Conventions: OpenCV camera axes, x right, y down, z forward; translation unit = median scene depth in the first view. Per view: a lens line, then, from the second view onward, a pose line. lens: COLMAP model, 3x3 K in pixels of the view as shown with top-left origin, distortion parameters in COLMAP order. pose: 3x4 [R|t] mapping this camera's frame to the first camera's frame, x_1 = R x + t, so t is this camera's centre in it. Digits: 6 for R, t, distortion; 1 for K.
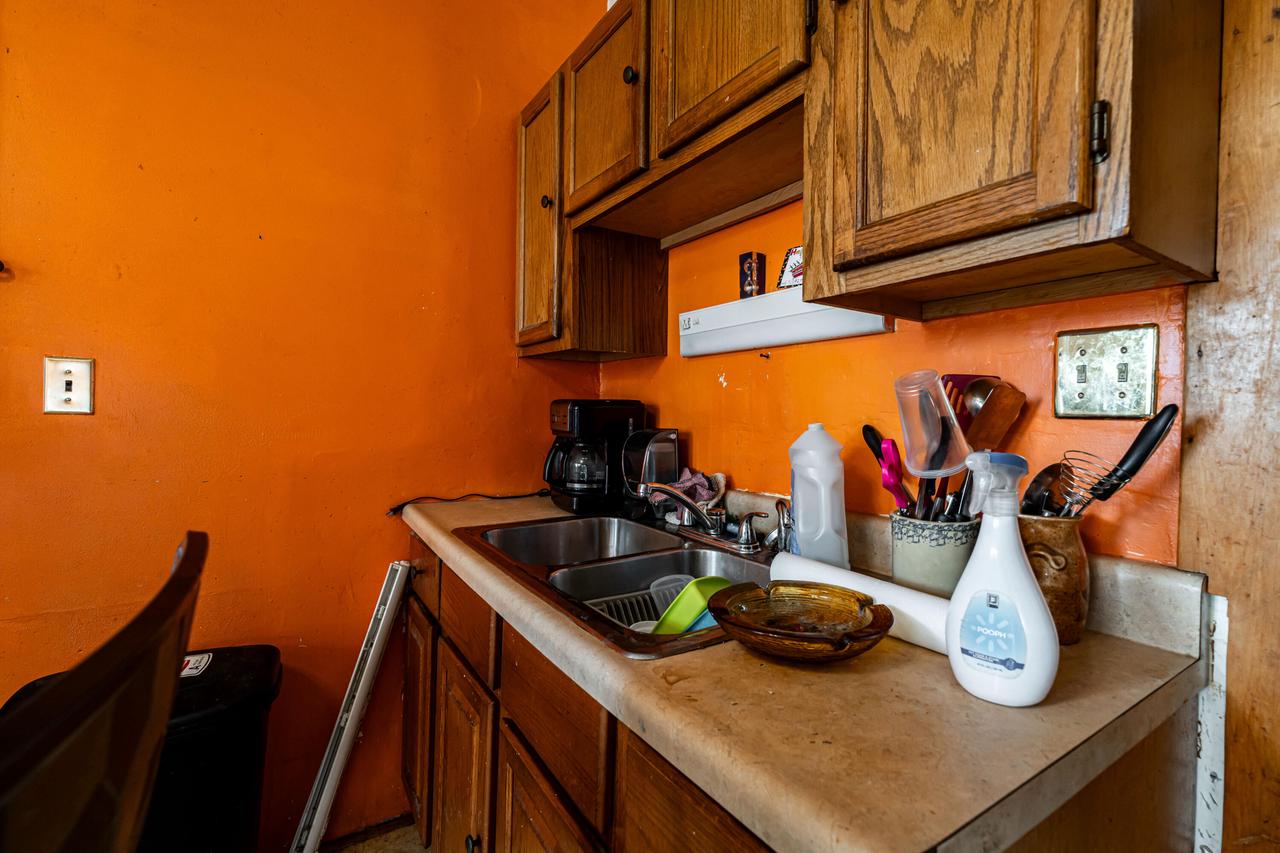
lens RADIAL K [[579.6, 0, 632.2], [0, 579.6, 421.8], [0, 0, 1]] dist [-0.001398, 0.001379]
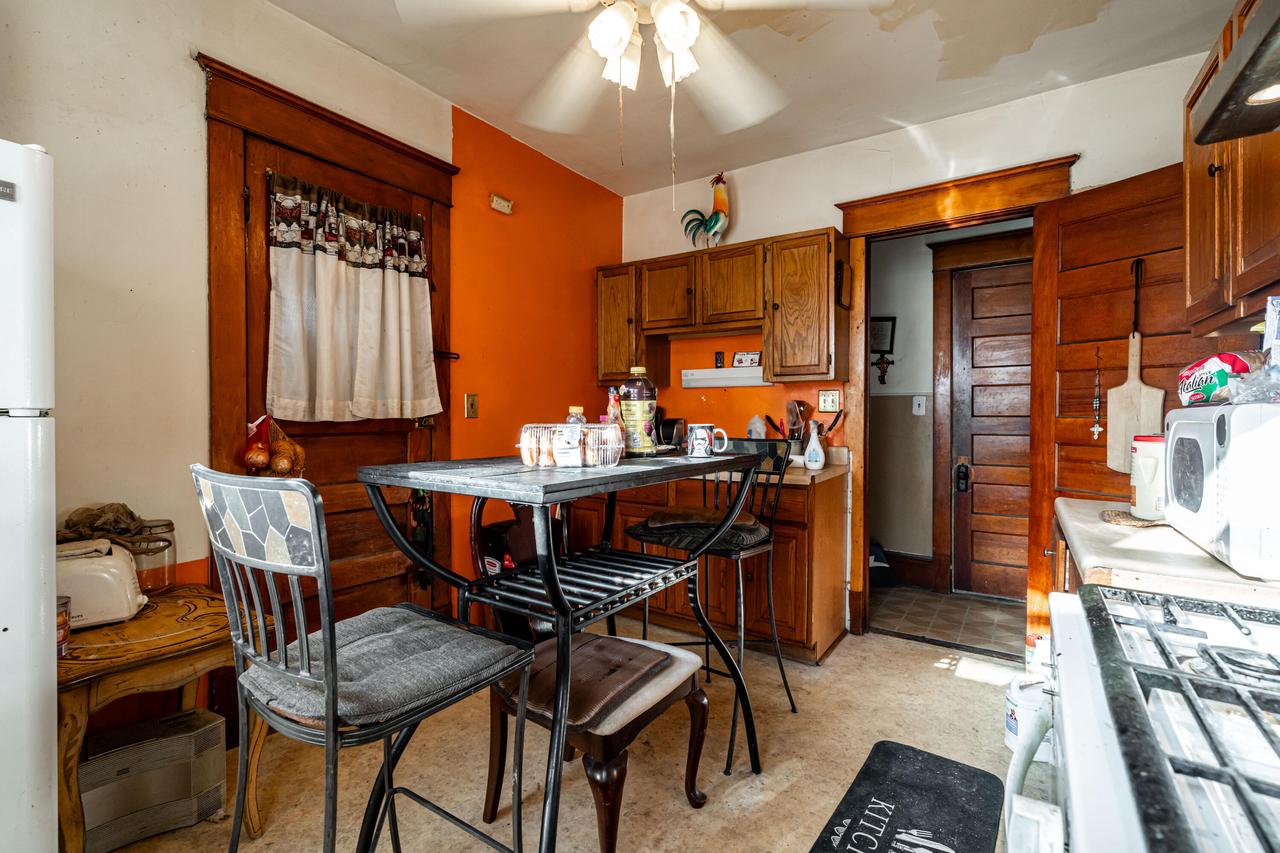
lens RADIAL K [[579.6, 0, 640.0], [0, 579.6, 428.4], [0, 0, 1]] dist [-0.001398, 0.001379]
pose [[0.923086, -0.036187, 0.382887, -1.861283], [0.025237, 0.999117, 0.033585, -0.057402], [-0.383765, -0.021338, 0.923184, -2.119729]]
